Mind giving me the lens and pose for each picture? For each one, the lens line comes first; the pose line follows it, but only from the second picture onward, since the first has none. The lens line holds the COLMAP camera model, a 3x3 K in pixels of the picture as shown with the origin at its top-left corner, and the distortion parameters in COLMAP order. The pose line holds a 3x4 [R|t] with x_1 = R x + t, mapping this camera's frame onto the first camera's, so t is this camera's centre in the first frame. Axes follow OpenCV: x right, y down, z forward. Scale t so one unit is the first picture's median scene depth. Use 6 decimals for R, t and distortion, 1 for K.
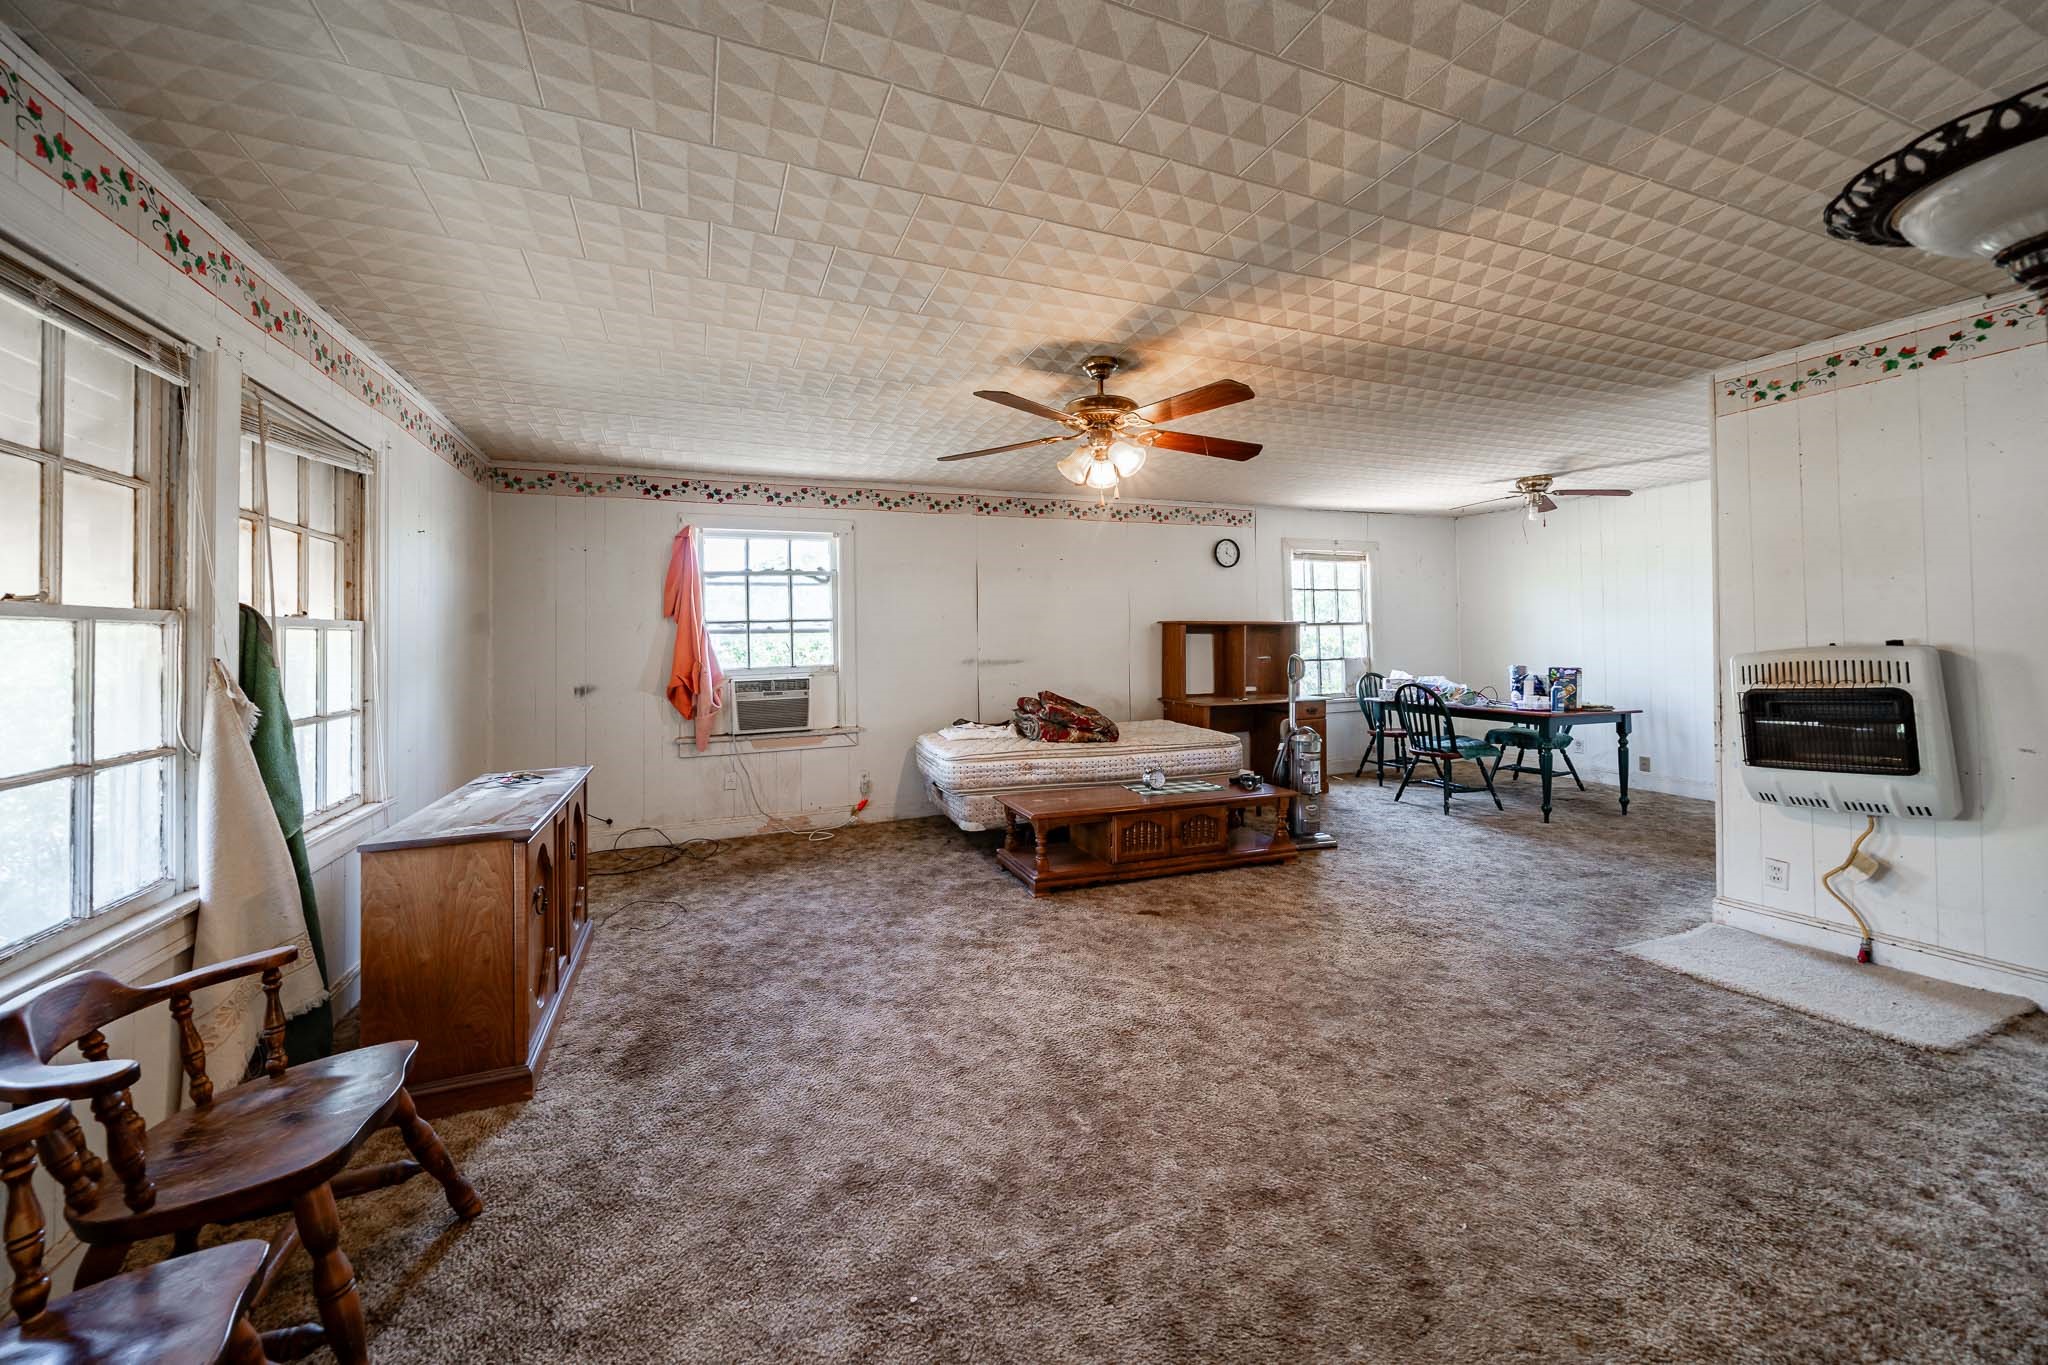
lens RADIAL K [[733.5, 0, 924.3], [0, 733.5, 621.6], [0, 0, 1]] dist [-0.004384, 0.000461]
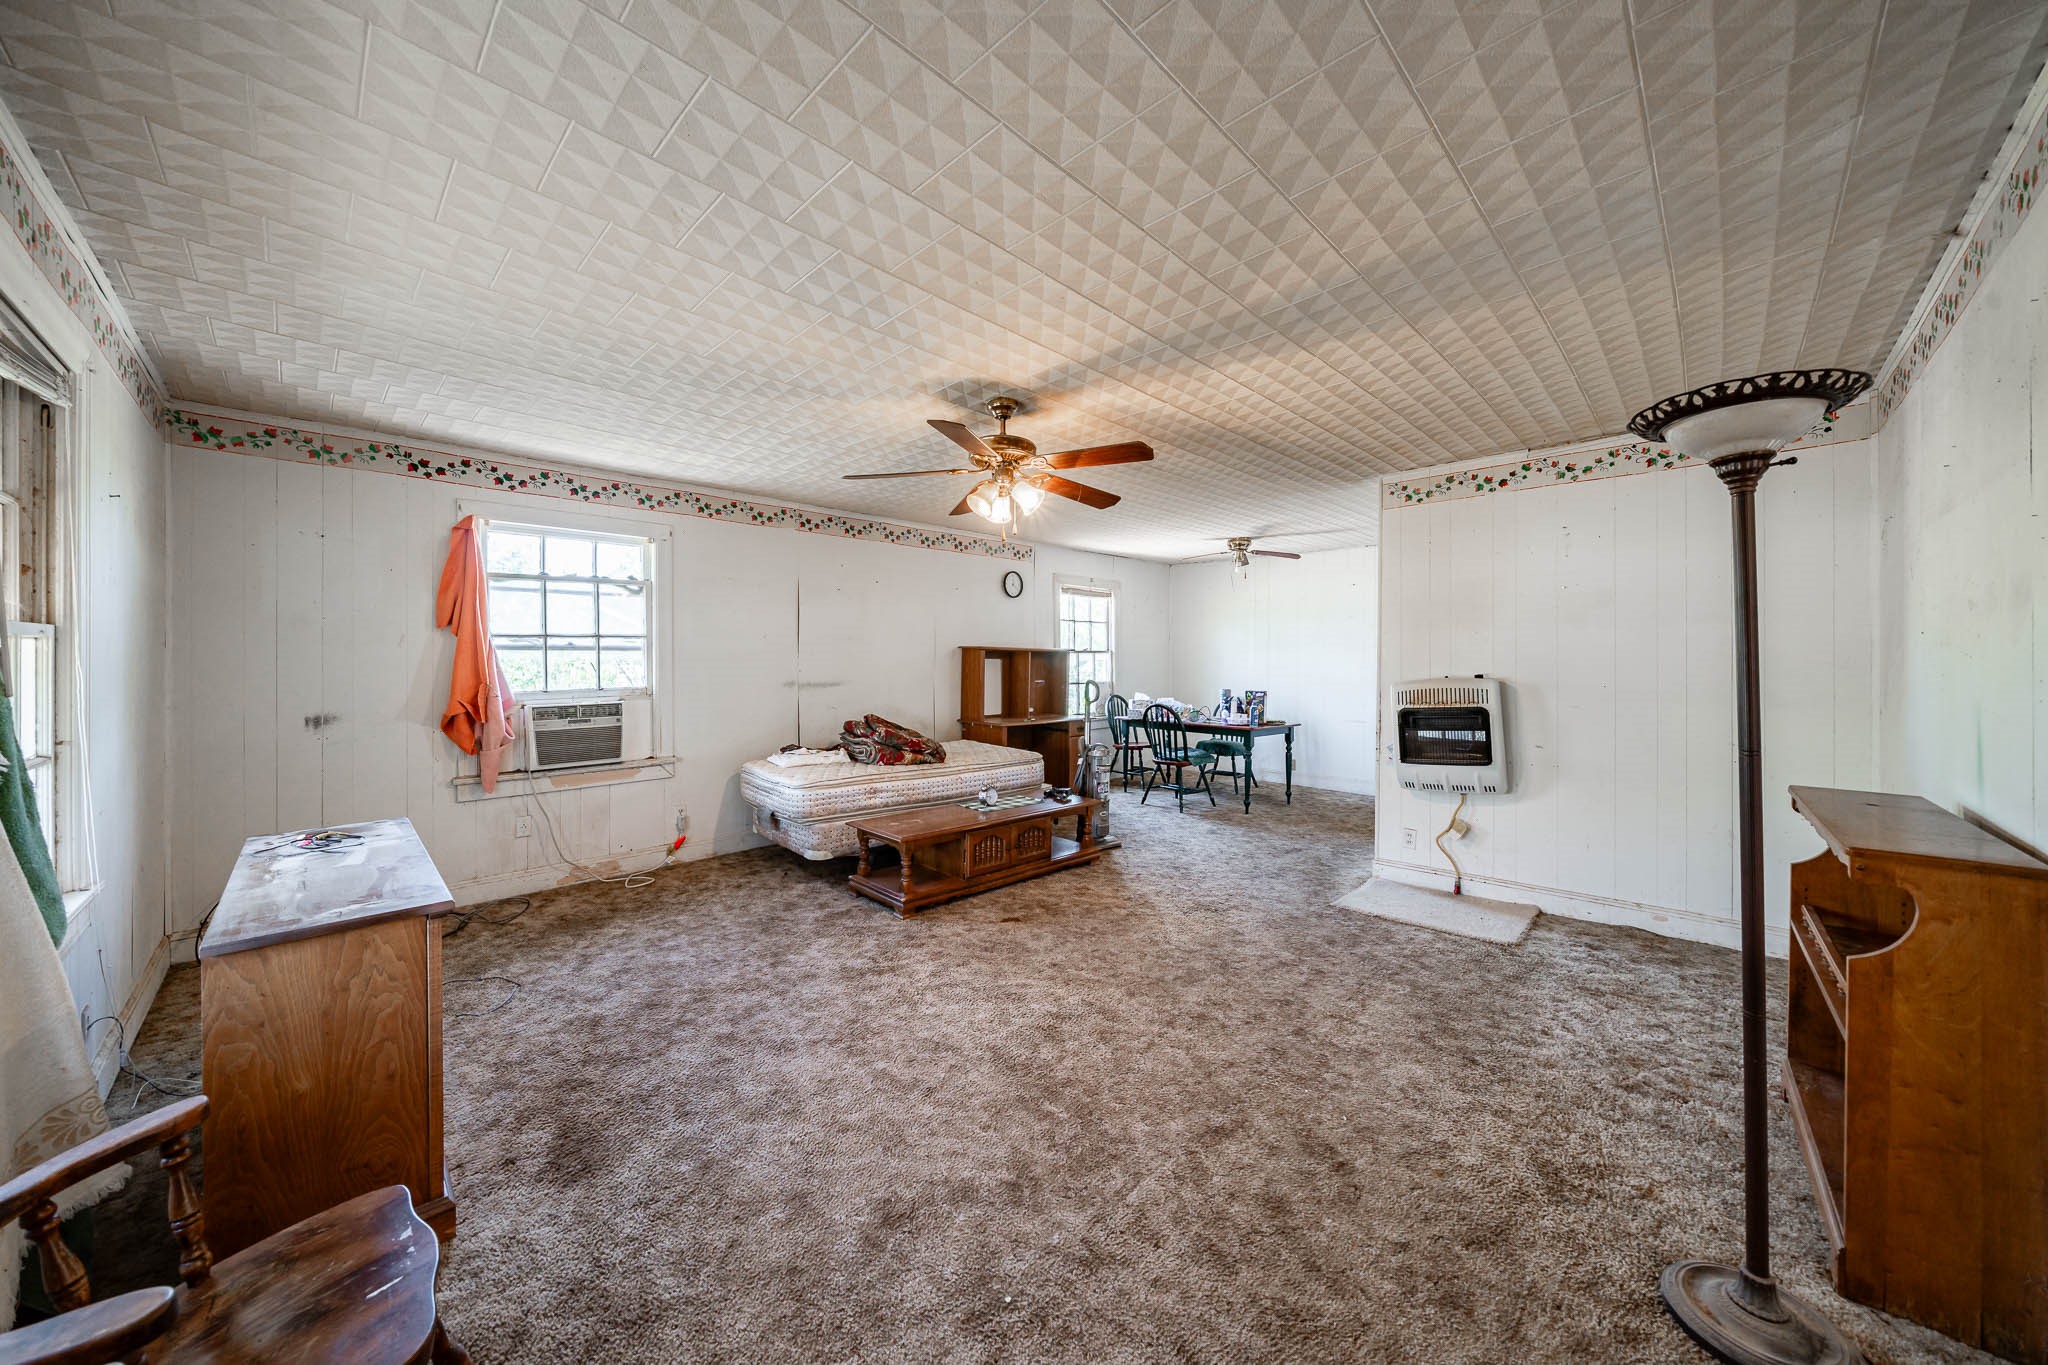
lens RADIAL K [[733.5, 0, 1029.3], [0, 733.5, 655.6], [0, 0, 1]] dist [-0.004384, 0.000461]
pose [[0.913803, 0.022123, 0.405555, -0.173348], [-0.028722, 0.999535, 0.010193, -0.003882], [-0.405142, -0.020963, 0.914014, 0.018406]]
